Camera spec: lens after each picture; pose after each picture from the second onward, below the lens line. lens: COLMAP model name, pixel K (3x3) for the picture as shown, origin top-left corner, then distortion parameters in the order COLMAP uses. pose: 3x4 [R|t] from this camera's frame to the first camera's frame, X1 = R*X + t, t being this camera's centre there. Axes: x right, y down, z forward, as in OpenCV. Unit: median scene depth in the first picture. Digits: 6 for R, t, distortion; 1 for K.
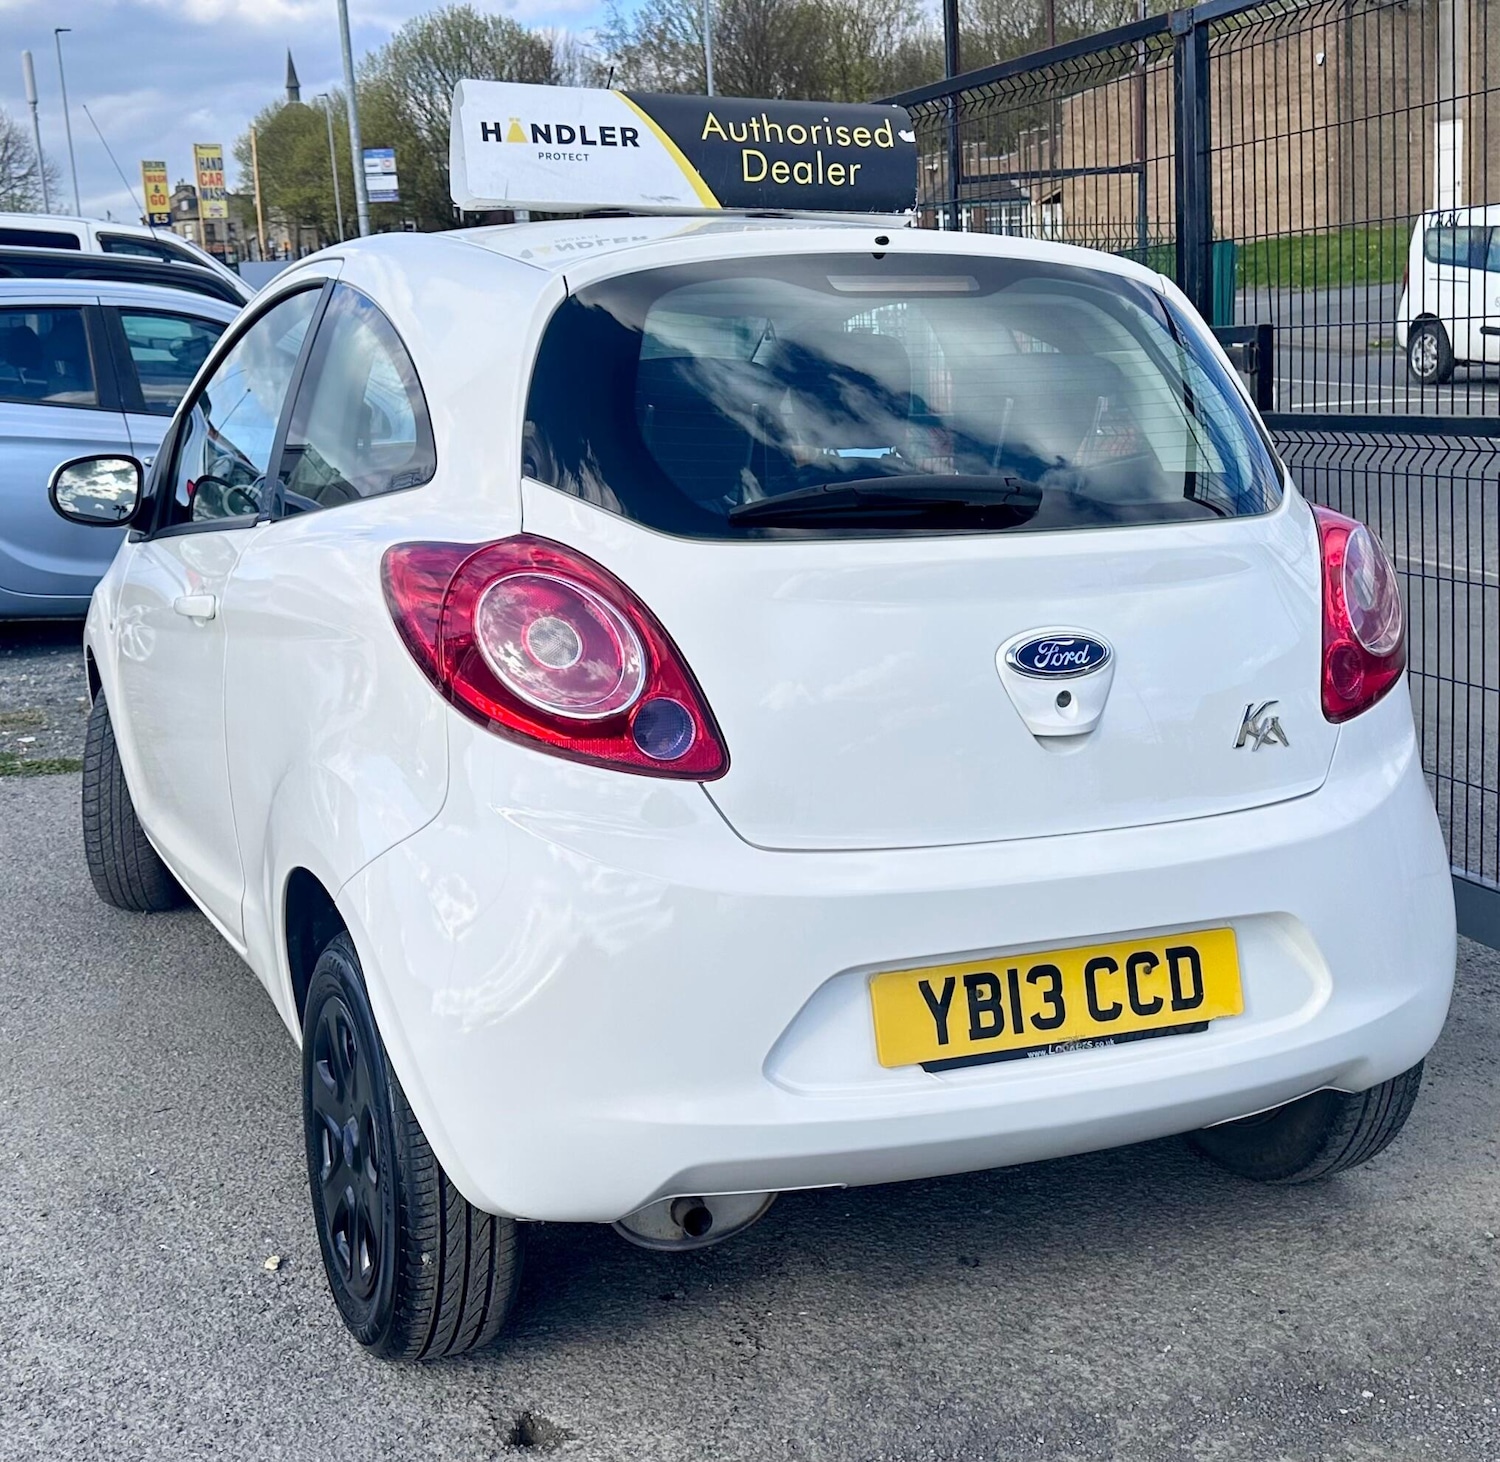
lens RADIAL K [[2103.7, 0, 721.2], [0, 2103.7, 807.5], [0, 0, 1]] dist [0.215113, -0.488602]
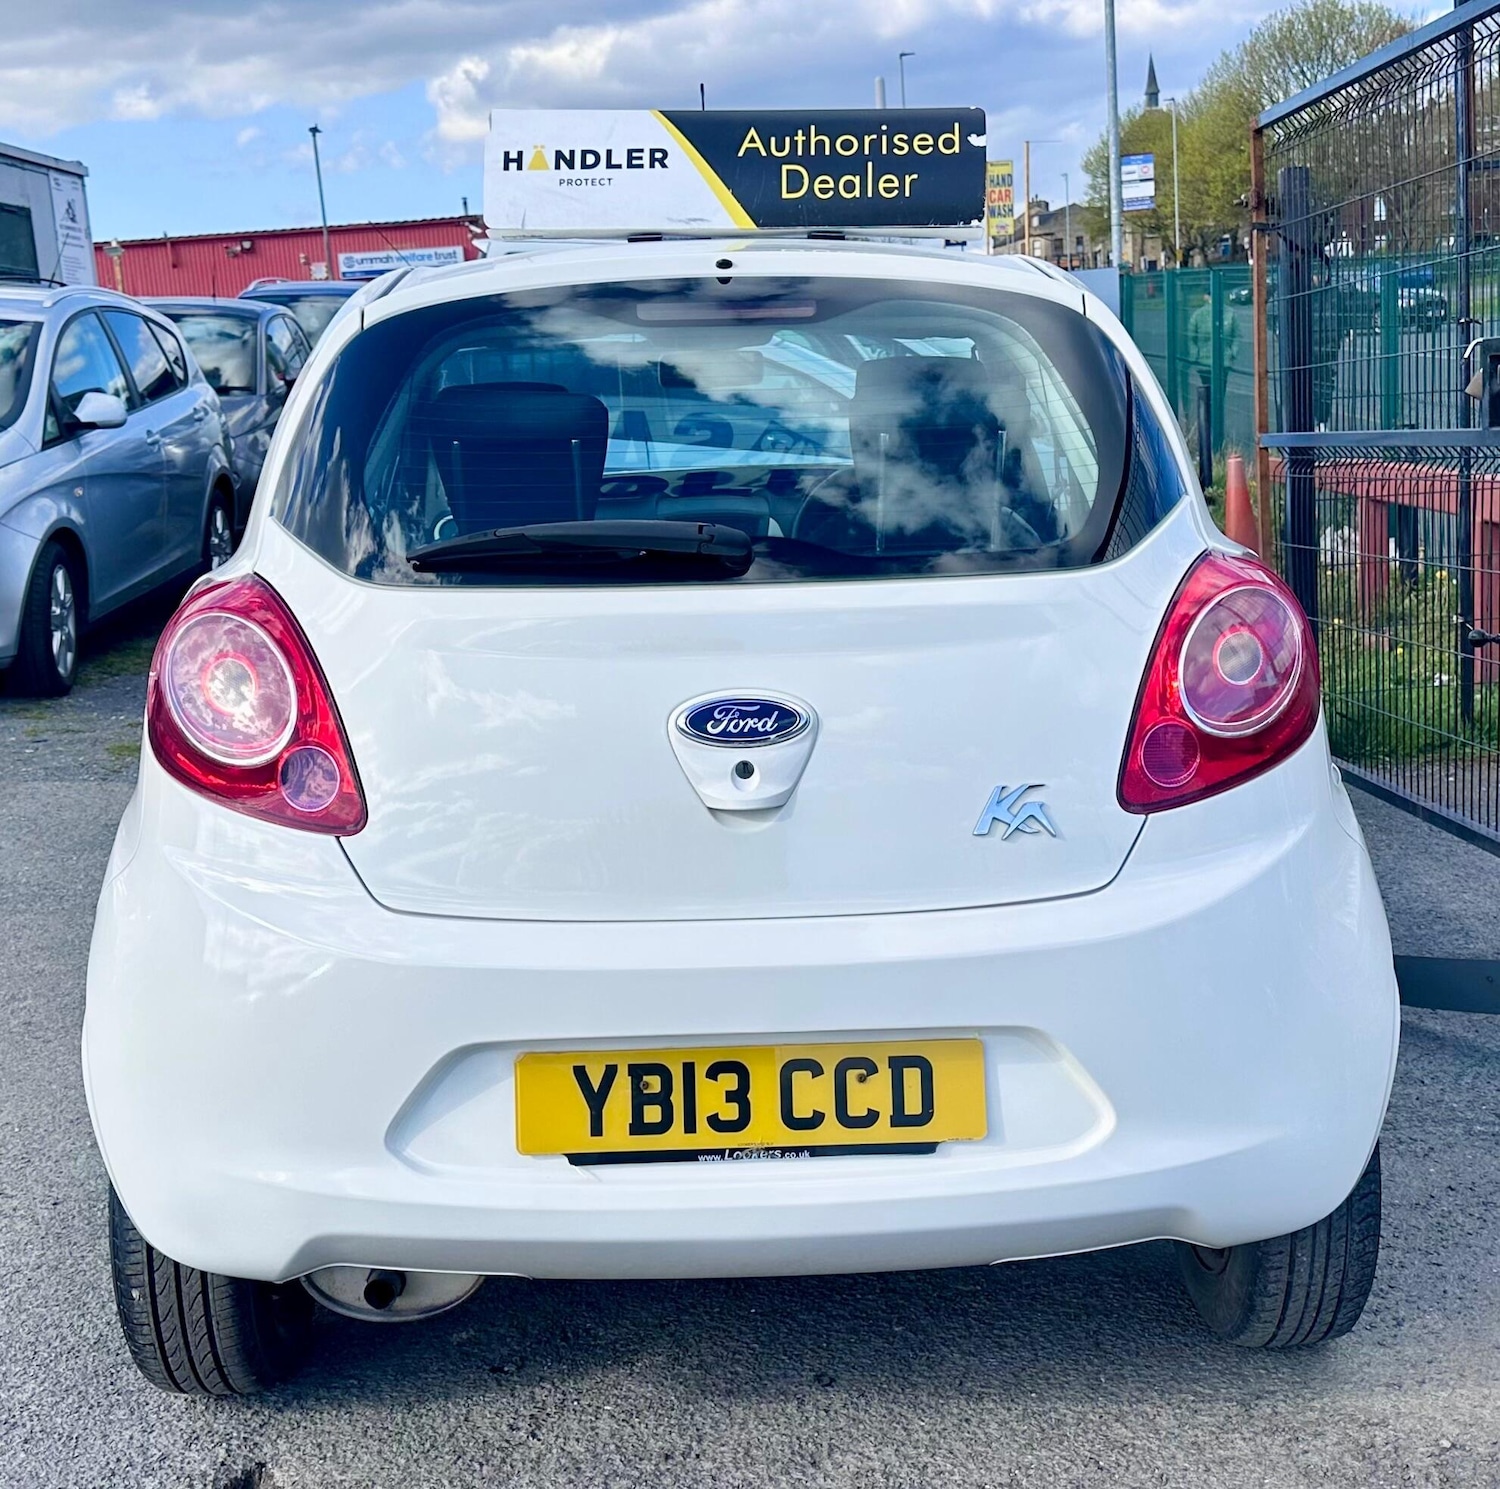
lens RADIAL K [[2163.5, 0, 748.6], [0, 2163.5, 824.4], [0, 0, 1]] dist [0.209992, -0.487445]
pose [[0.930425, 0.060314, -0.361486, 0.375836], [-0.061433, 0.998076, 0.008409, -0.026898], [0.361298, 0.014383, 0.932340, 0.103229]]
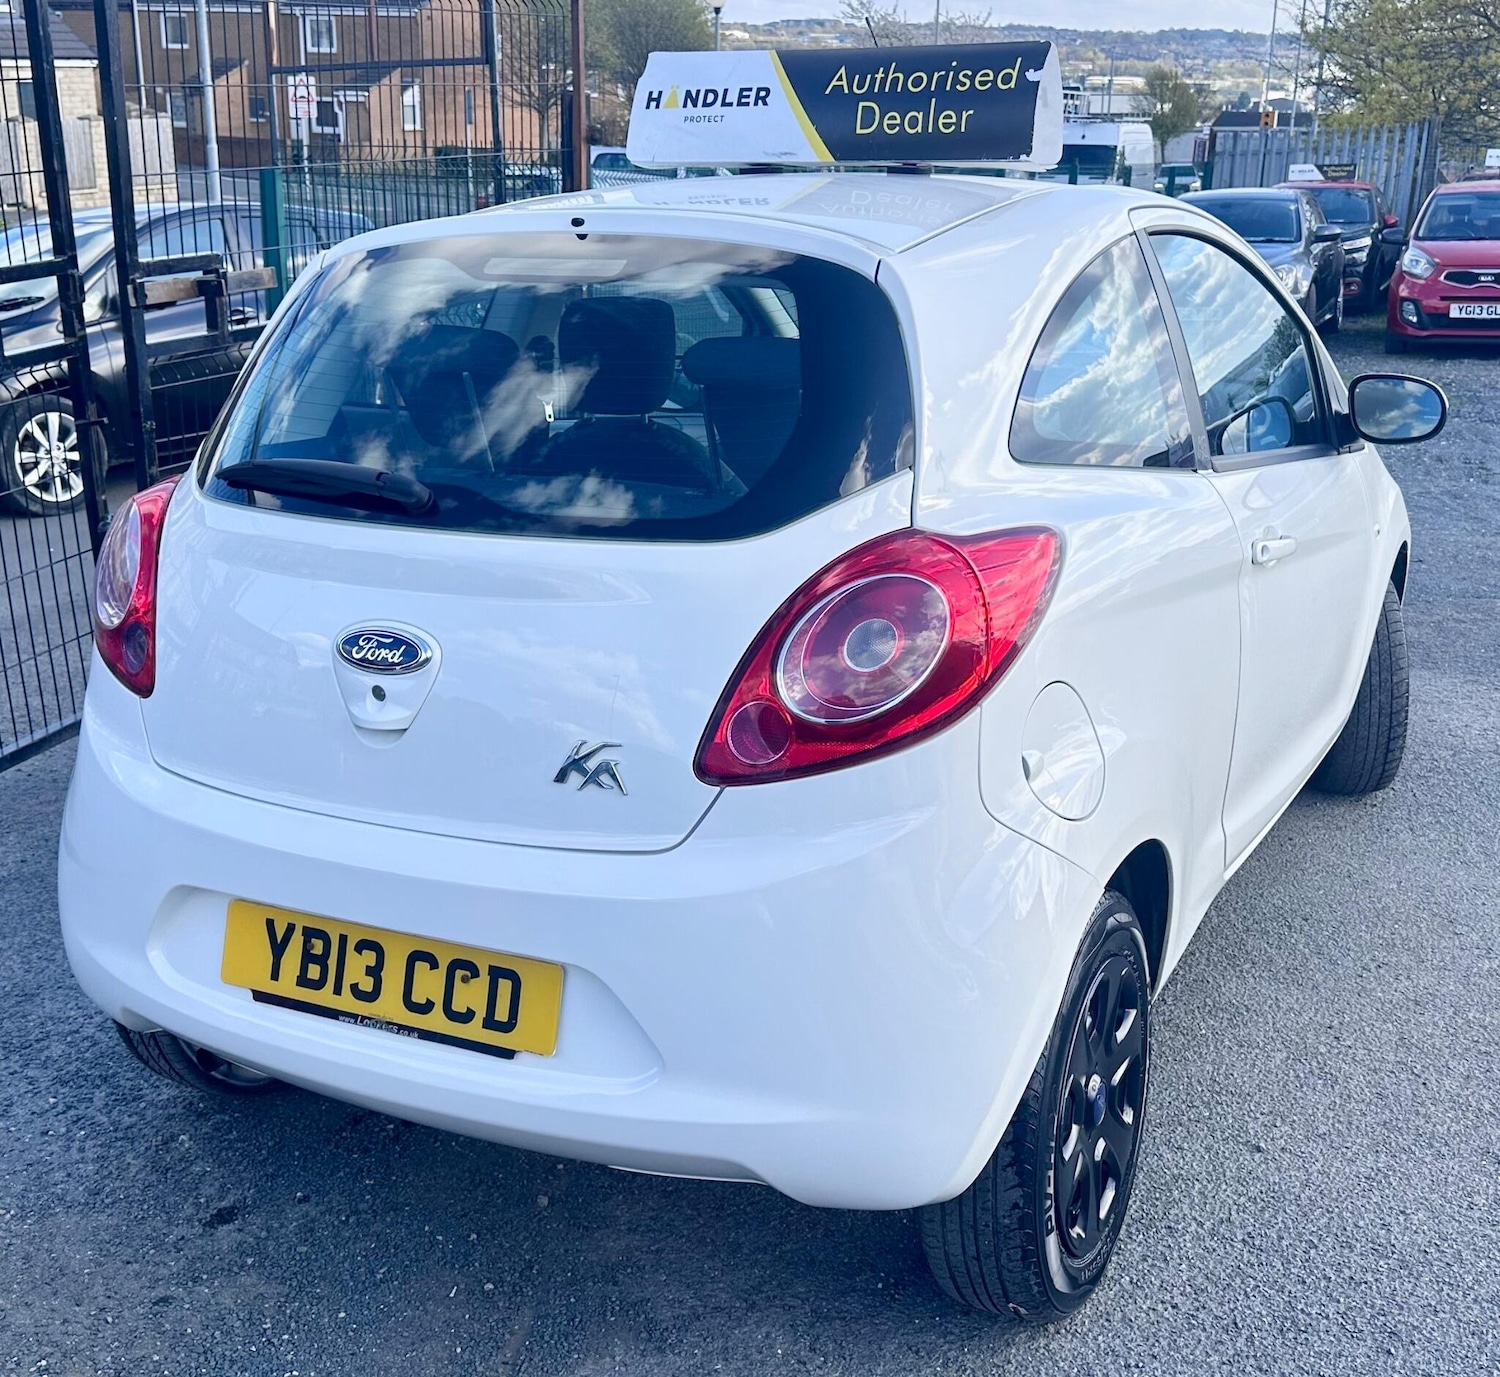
lens RADIAL K [[1785.1, 0, 746.7], [0, 1785.1, 680.4], [0, 0, 1]] dist [0.217010, -0.481130]
pose [[0.635980, 0.201506, -0.744933, 0.692990], [-0.158026, 0.978857, 0.129870, -0.149133], [0.755353, 0.035125, 0.654376, 0.424945]]
